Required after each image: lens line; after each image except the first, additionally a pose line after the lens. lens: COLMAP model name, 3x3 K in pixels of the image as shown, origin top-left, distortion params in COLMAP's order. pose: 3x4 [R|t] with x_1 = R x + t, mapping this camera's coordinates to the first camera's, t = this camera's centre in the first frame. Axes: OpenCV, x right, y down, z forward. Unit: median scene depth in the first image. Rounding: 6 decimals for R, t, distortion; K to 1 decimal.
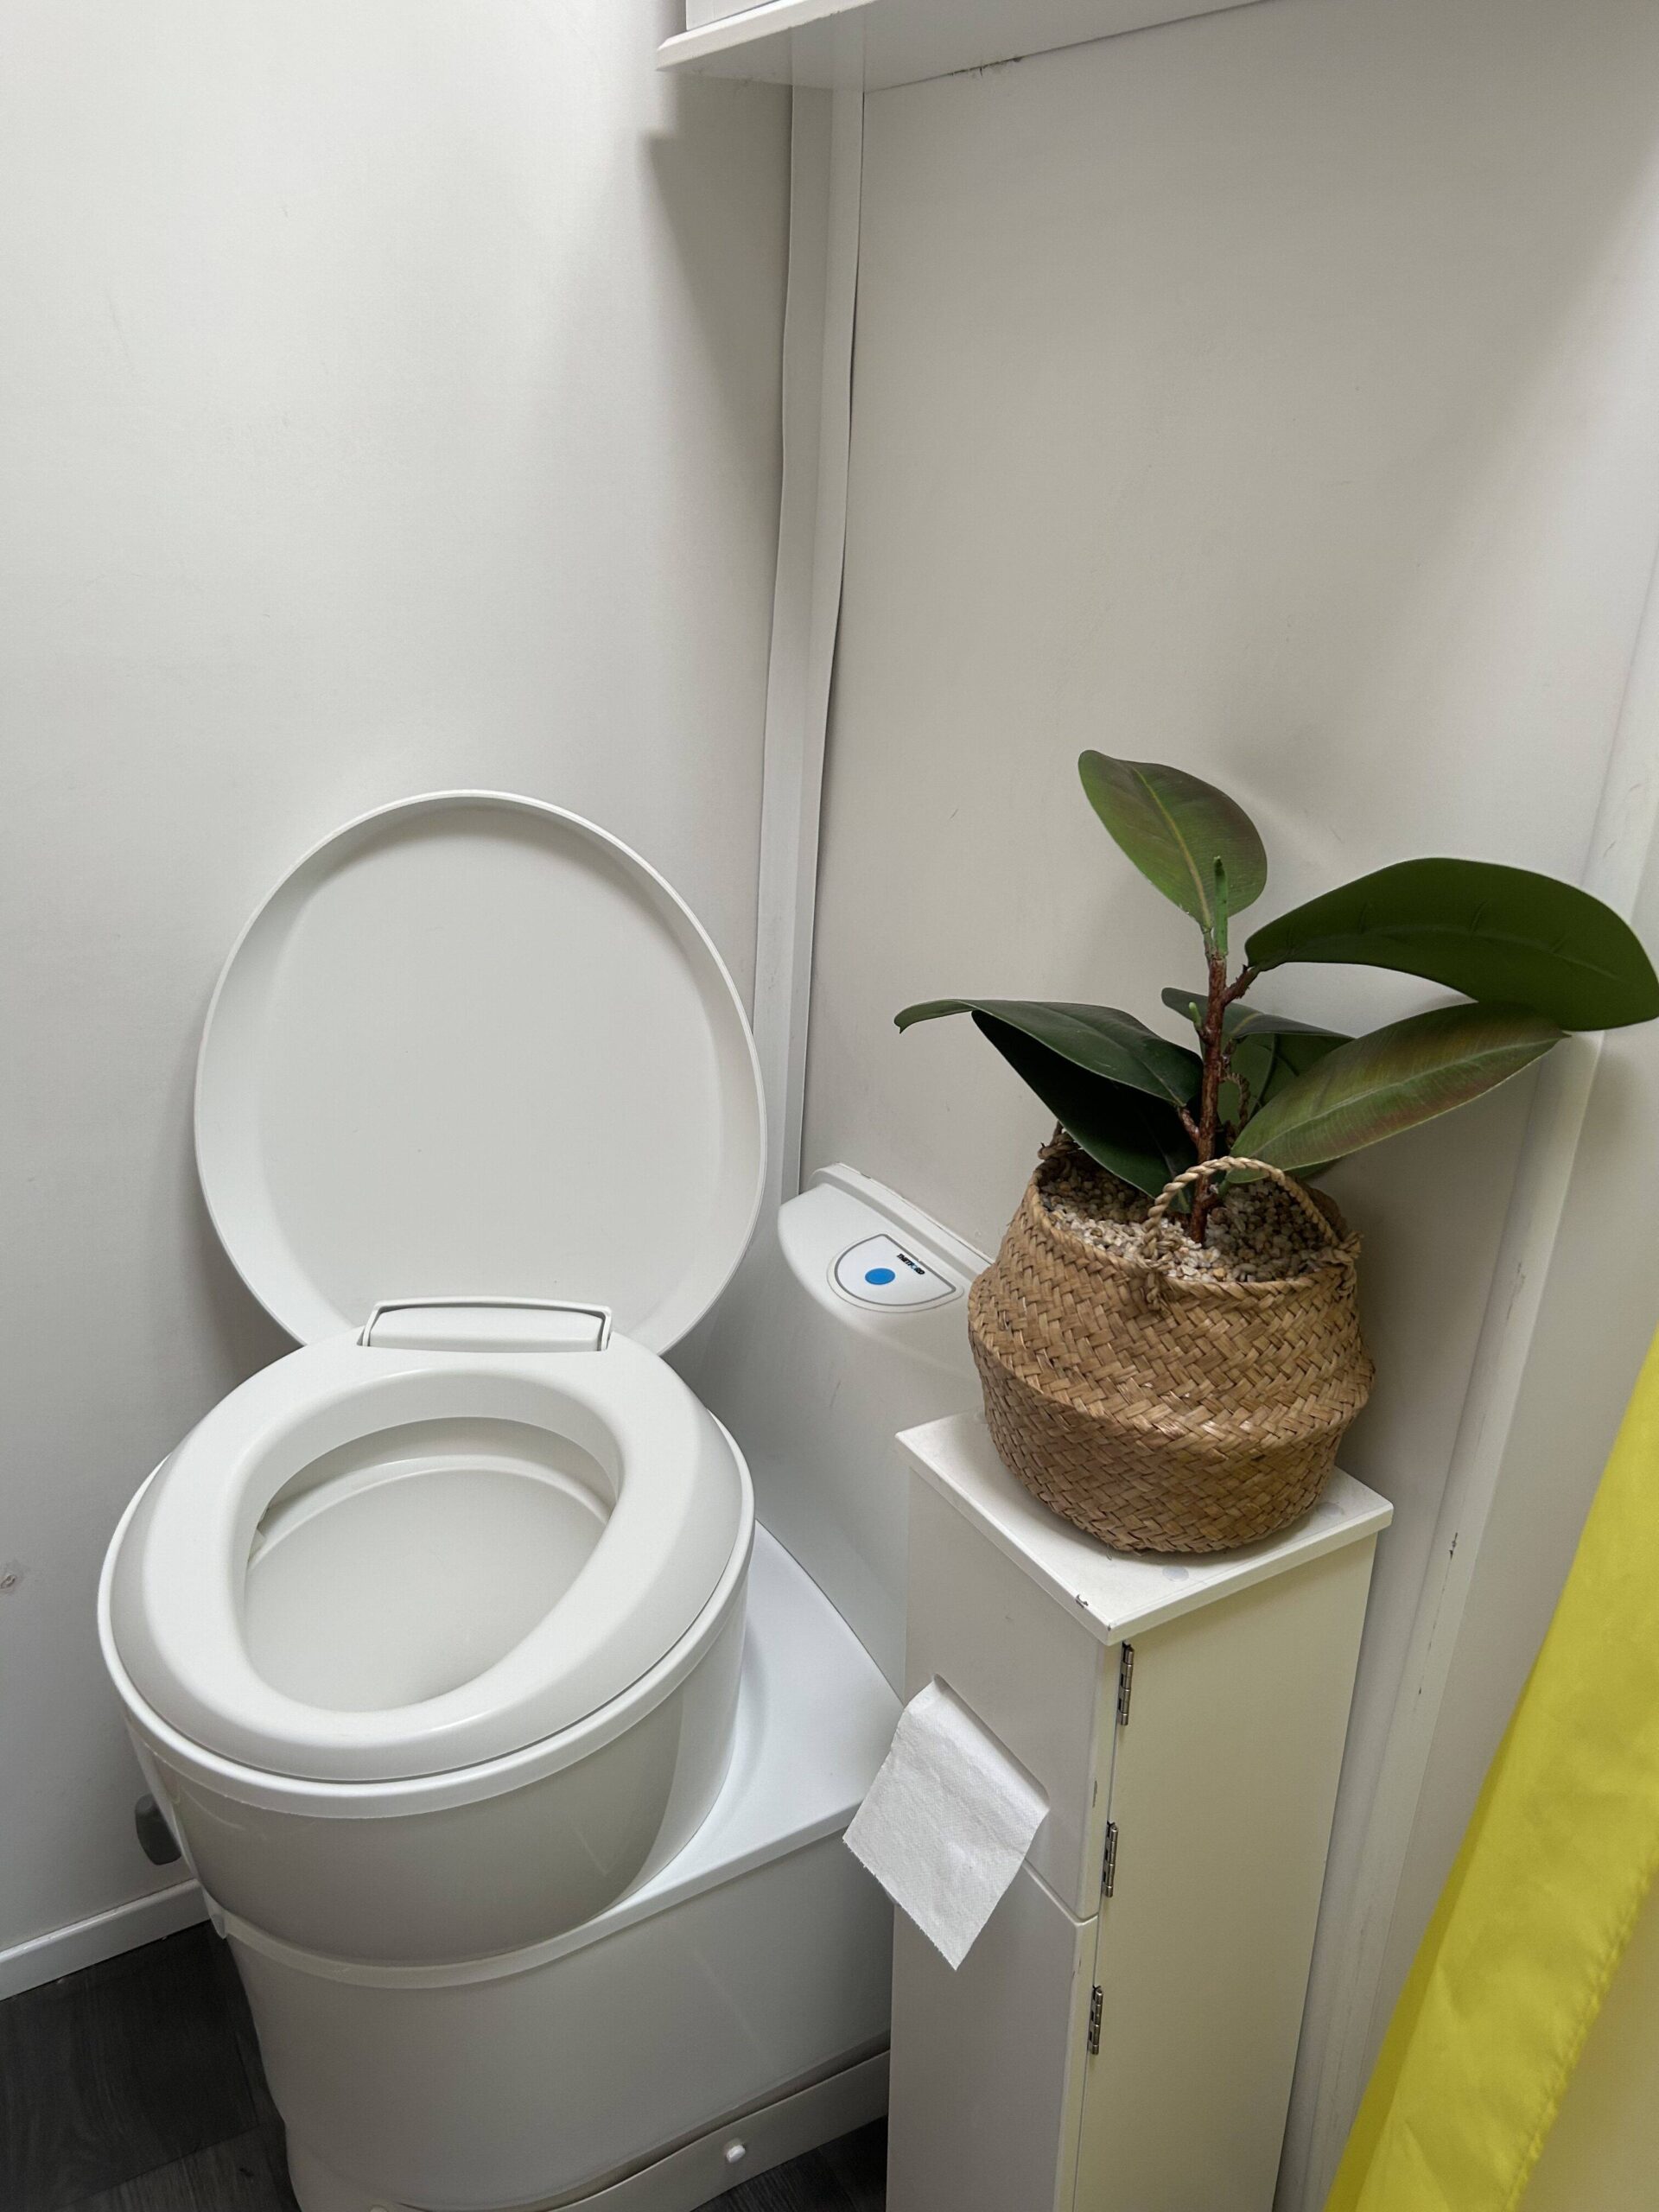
lens RADIAL K [[1647.3, 0, 822.1], [0, 1647.3, 1117.4], [0, 0, 1]] dist [0.033977, -0.050235]
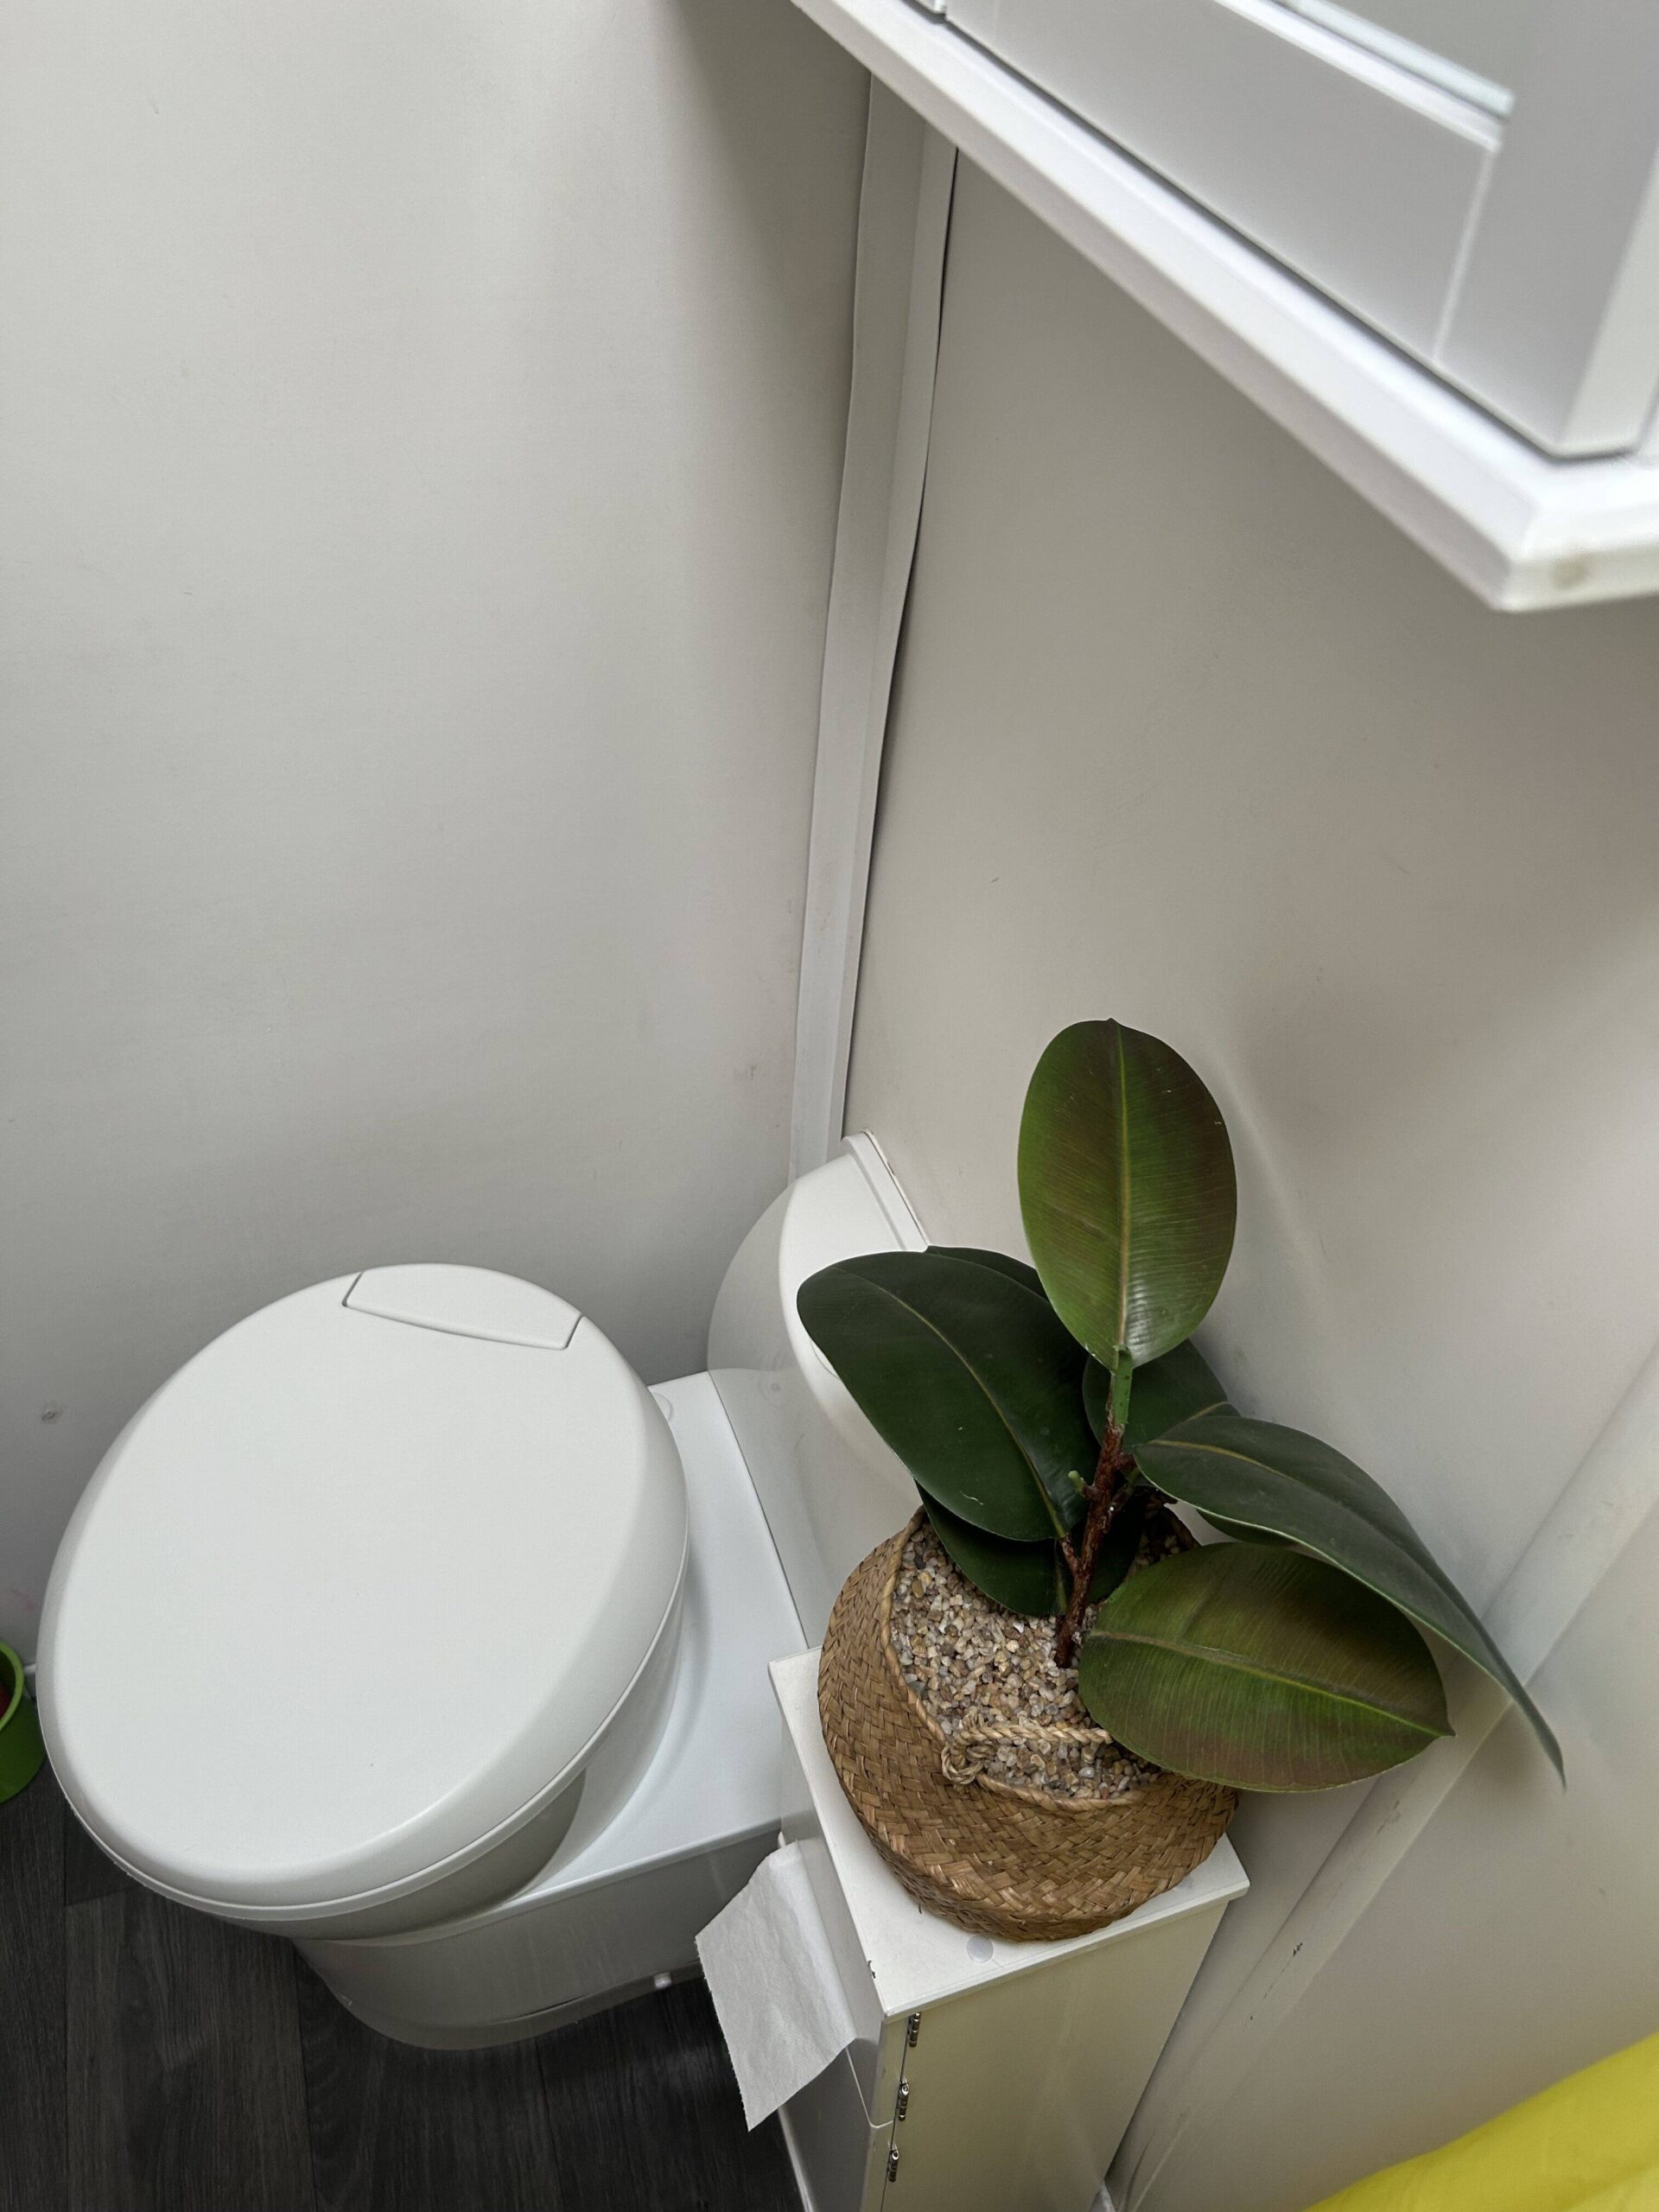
lens RADIAL K [[1647.3, 0, 835.0], [0, 1647.3, 1101.6], [0, 0, 1]] dist [0.033977, -0.050235]
pose [[0.979408, 0.153388, -0.131269, 0.187742], [-0.096916, 0.927595, 0.360797, -0.546633], [0.177106, -0.340646, 0.923360, 0.261774]]
